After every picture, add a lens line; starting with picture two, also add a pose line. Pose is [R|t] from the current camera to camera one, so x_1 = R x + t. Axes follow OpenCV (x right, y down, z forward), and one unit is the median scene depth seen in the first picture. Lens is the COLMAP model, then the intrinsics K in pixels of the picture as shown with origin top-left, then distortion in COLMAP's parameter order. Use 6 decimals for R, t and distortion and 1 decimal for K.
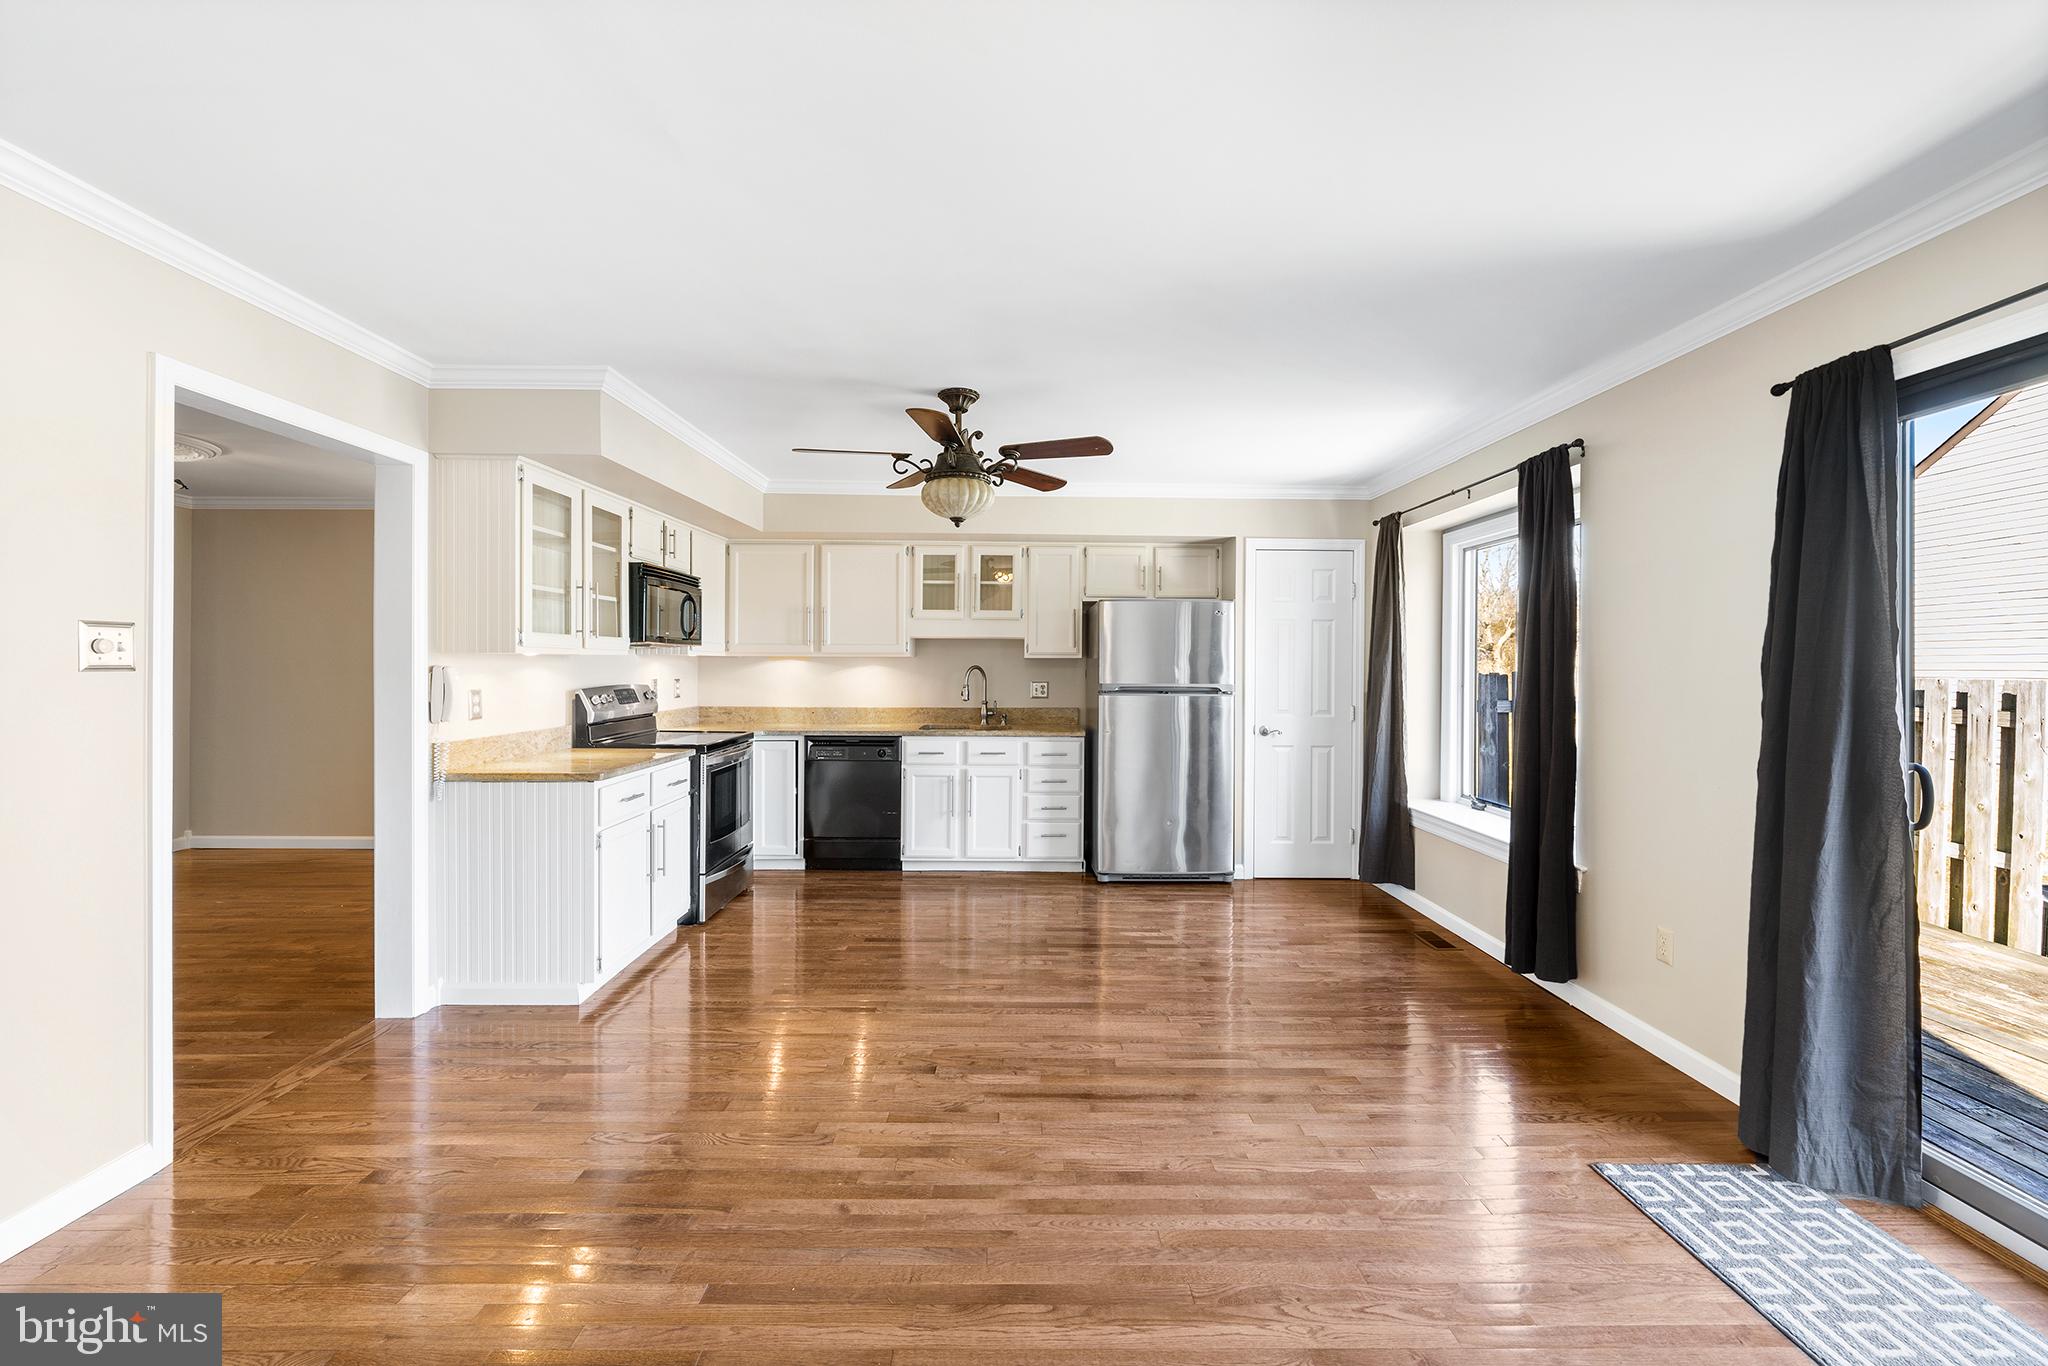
lens RADIAL K [[823.7, 0, 1024.0], [0, 823.7, 683.0], [0, 0, 1]] dist [-0.000107, -0.000053]
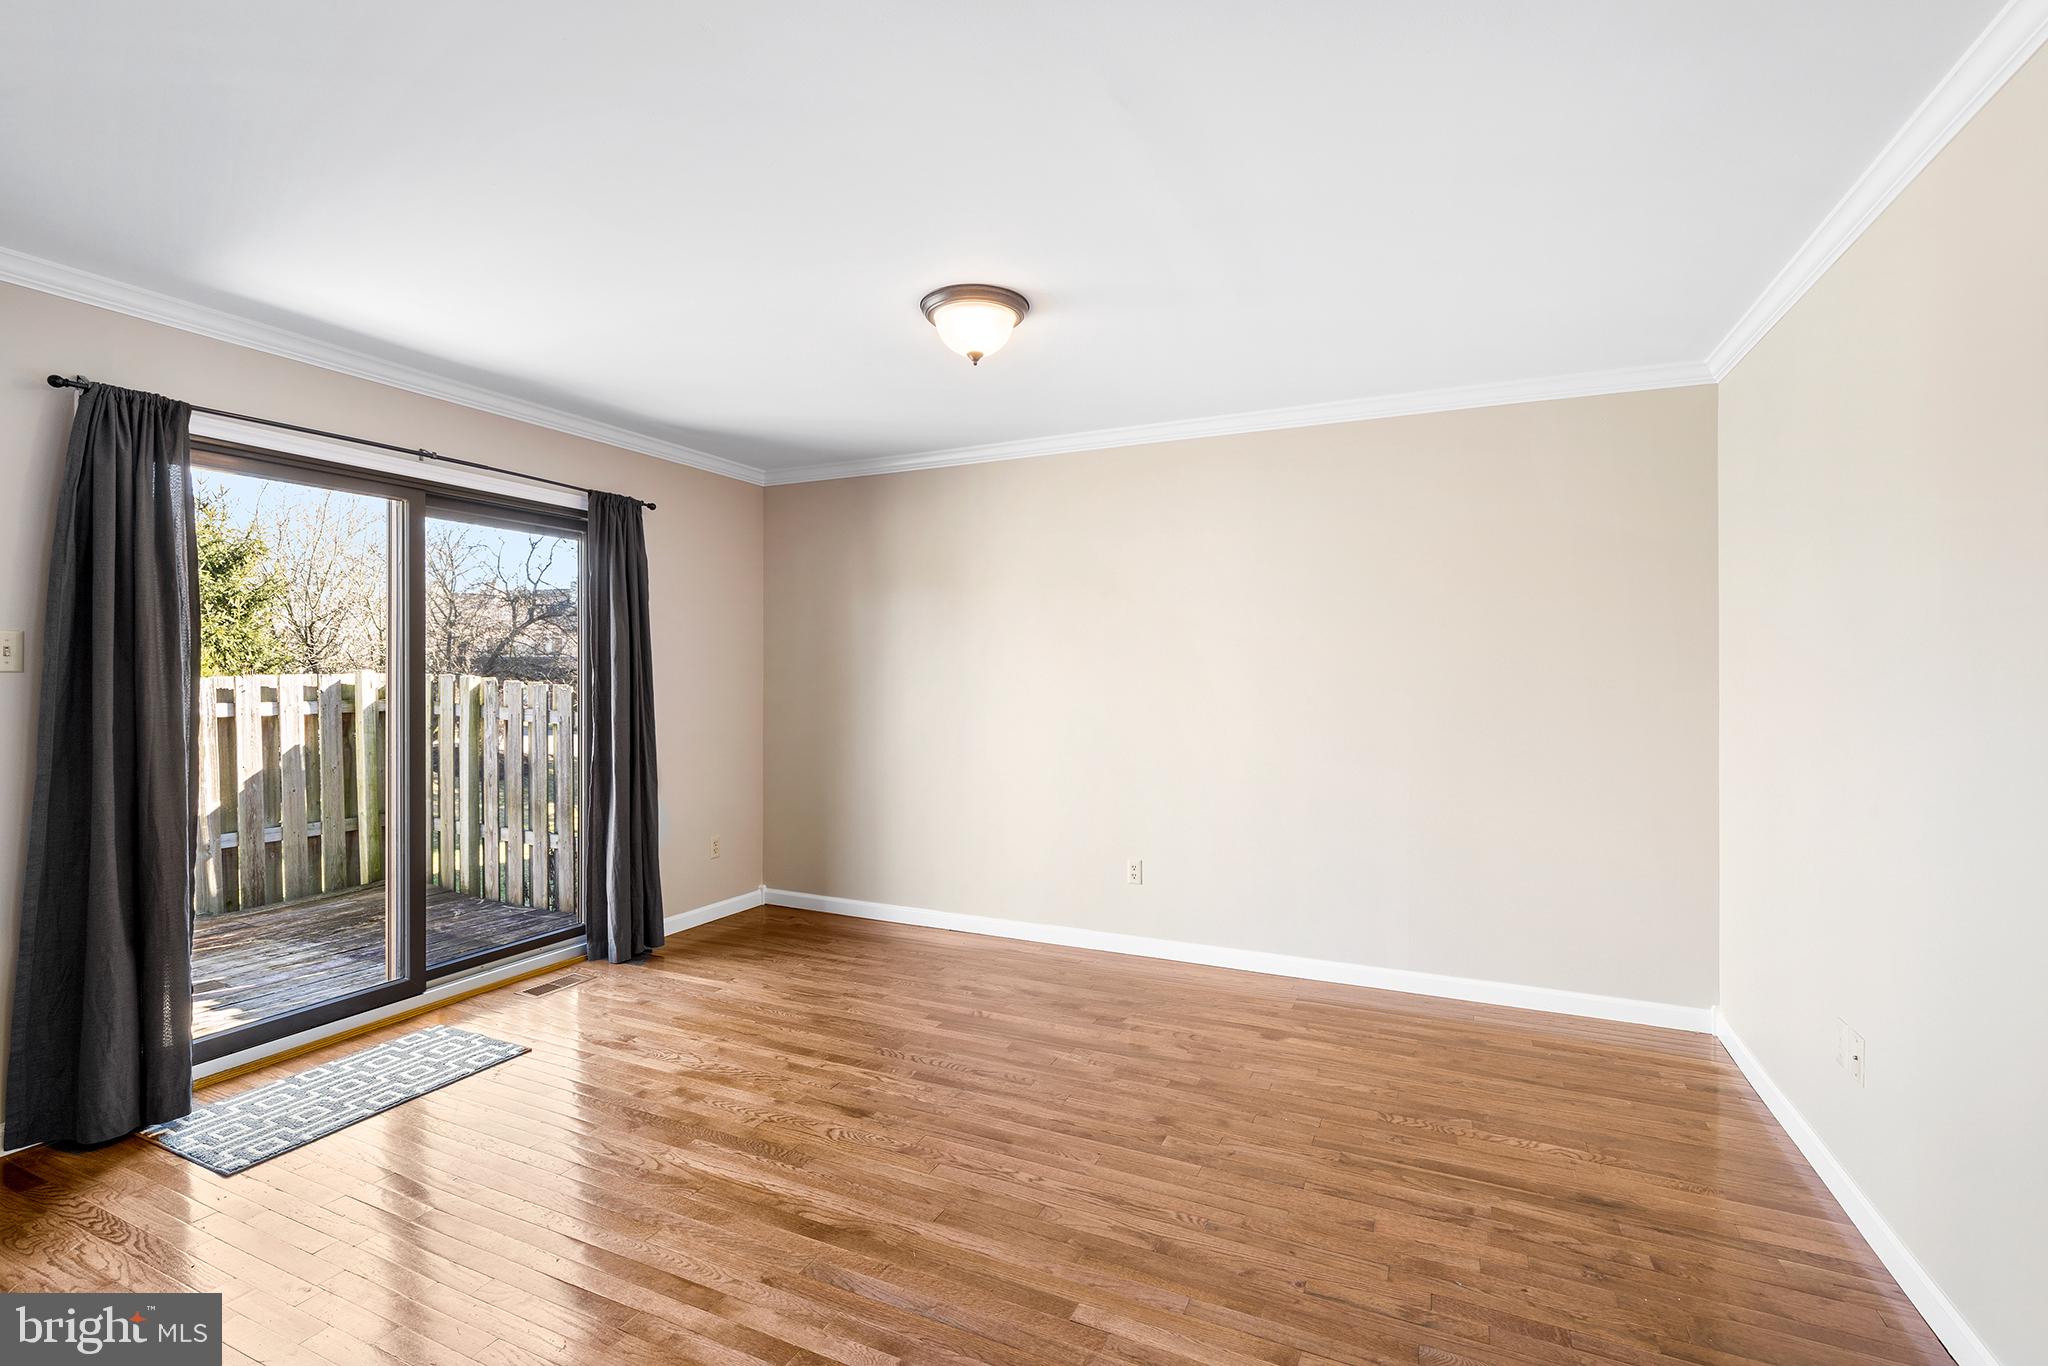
lens RADIAL K [[920.8, 0, 1024.2], [0, 920.8, 672.3], [0, 0, 1]] dist [0.002536, 0.000755]
pose [[-0.904986, -0.004957, 0.425412, -0.736161], [0.000178, 0.999928, 0.012029, -0.026499], [-0.425441, 0.010962, -0.904920, 1.855601]]
